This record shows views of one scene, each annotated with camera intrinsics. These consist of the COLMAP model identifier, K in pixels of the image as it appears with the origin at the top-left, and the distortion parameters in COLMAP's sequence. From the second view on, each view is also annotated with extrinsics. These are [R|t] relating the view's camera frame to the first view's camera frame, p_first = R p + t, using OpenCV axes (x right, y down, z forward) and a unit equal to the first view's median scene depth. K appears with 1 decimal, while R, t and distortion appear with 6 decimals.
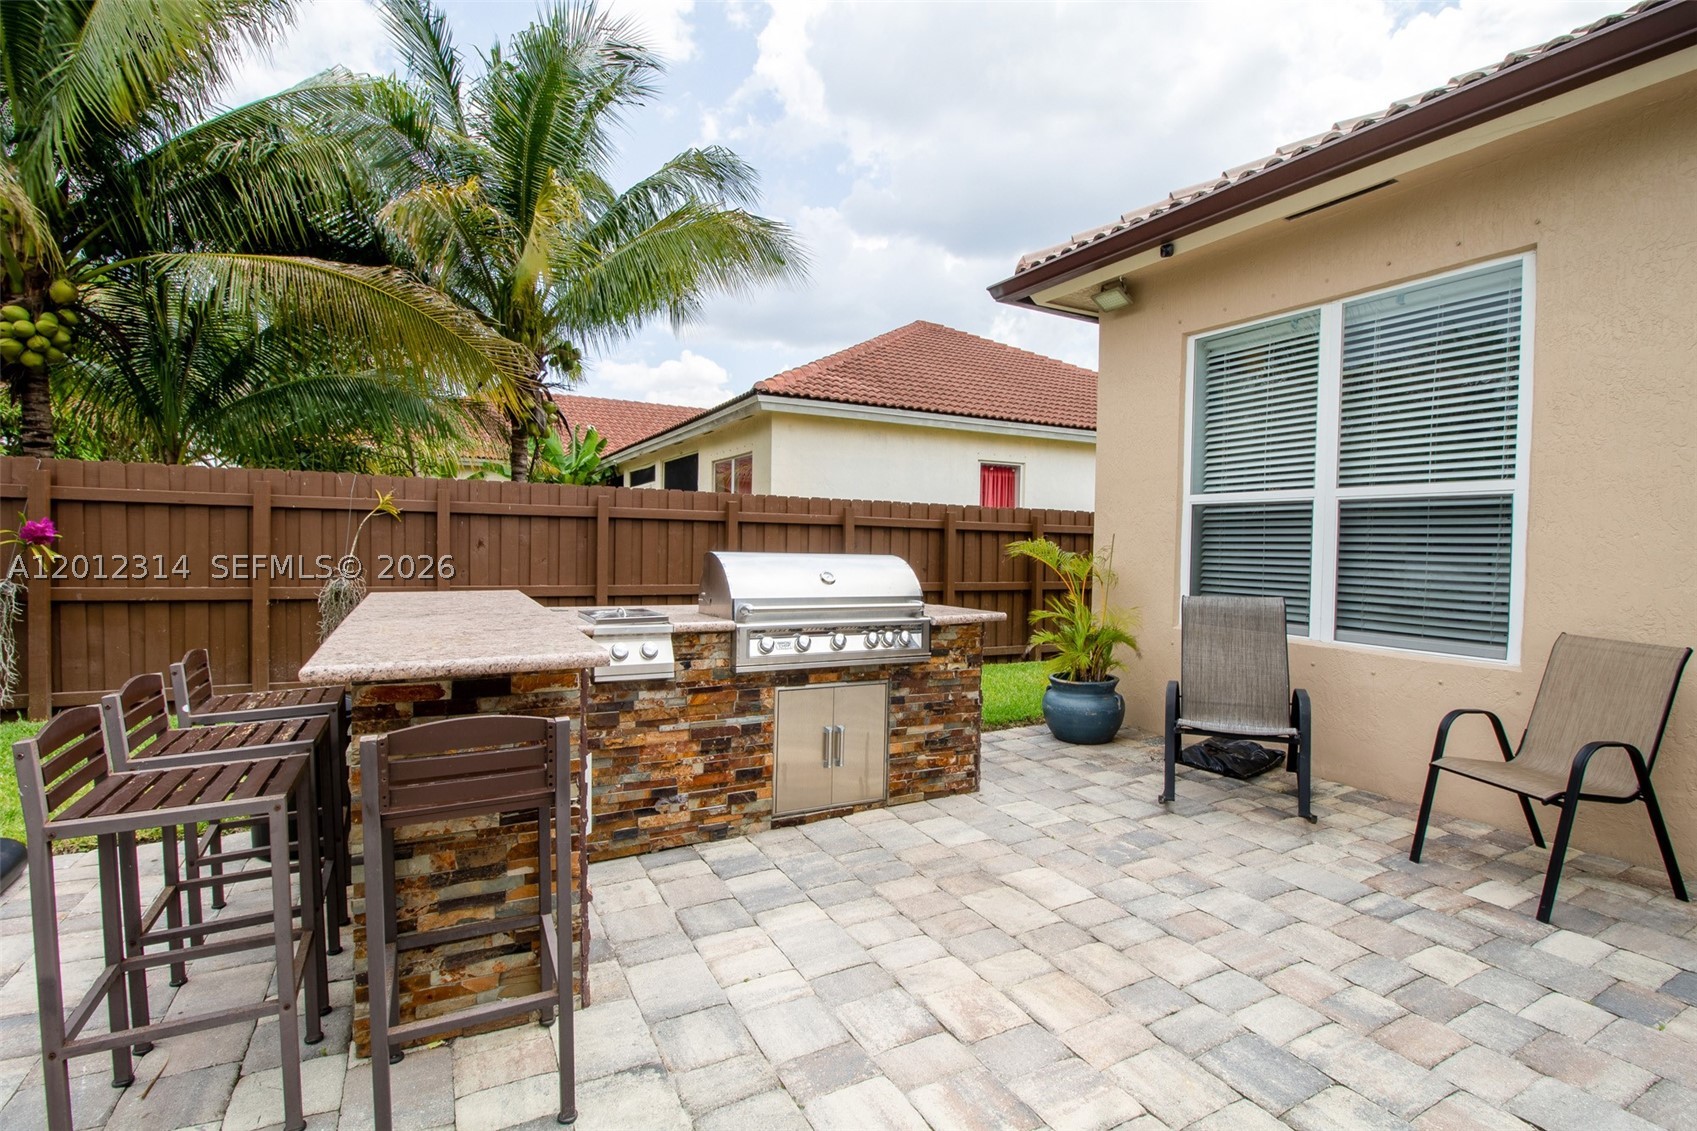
lens RADIAL K [[798.2, 0, 852.2], [0, 798.2, 564.8], [0, 0, 1]] dist [-0.002088, -0.009475]
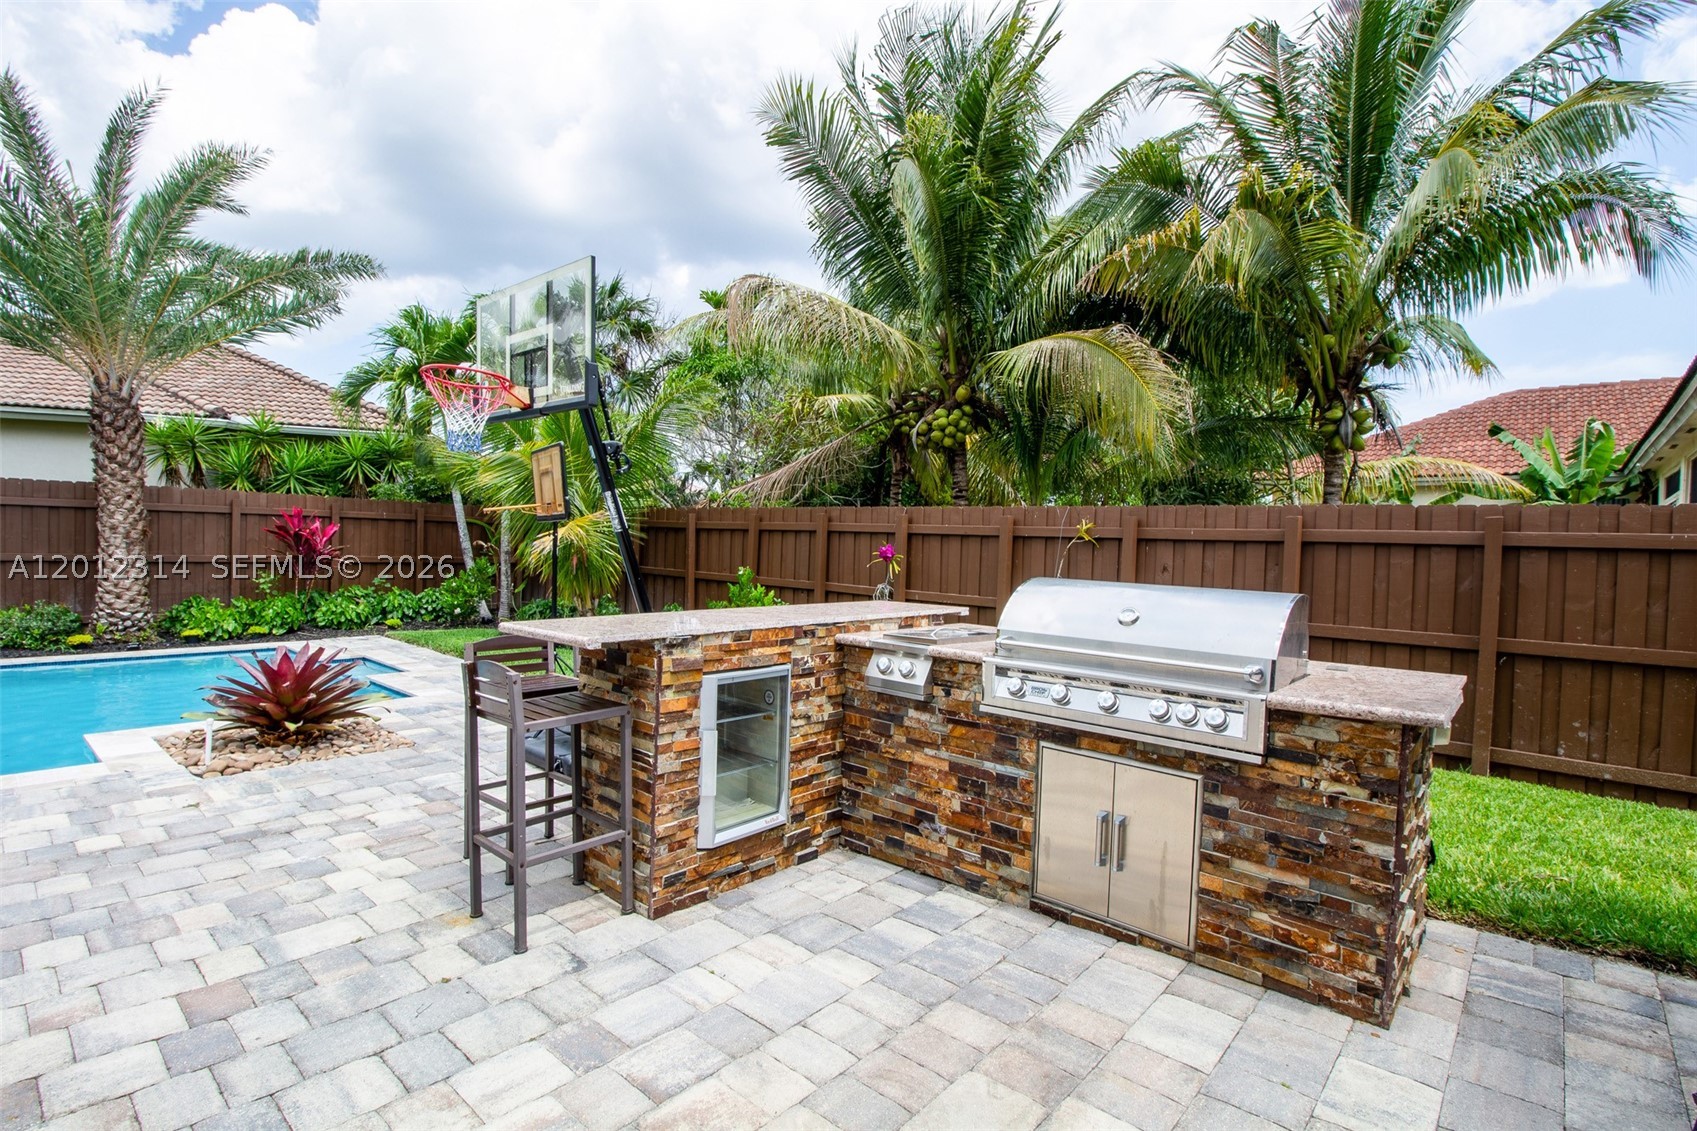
lens RADIAL K [[798.2, 0, 850.4], [0, 798.2, 571.4], [0, 0, 1]] dist [-0.002088, -0.009475]
pose [[0.355439, 0.023683, -0.934399, 0.607786], [-0.051657, 0.998649, 0.005661, -0.017606], [0.933271, 0.046256, 0.356182, 0.512835]]
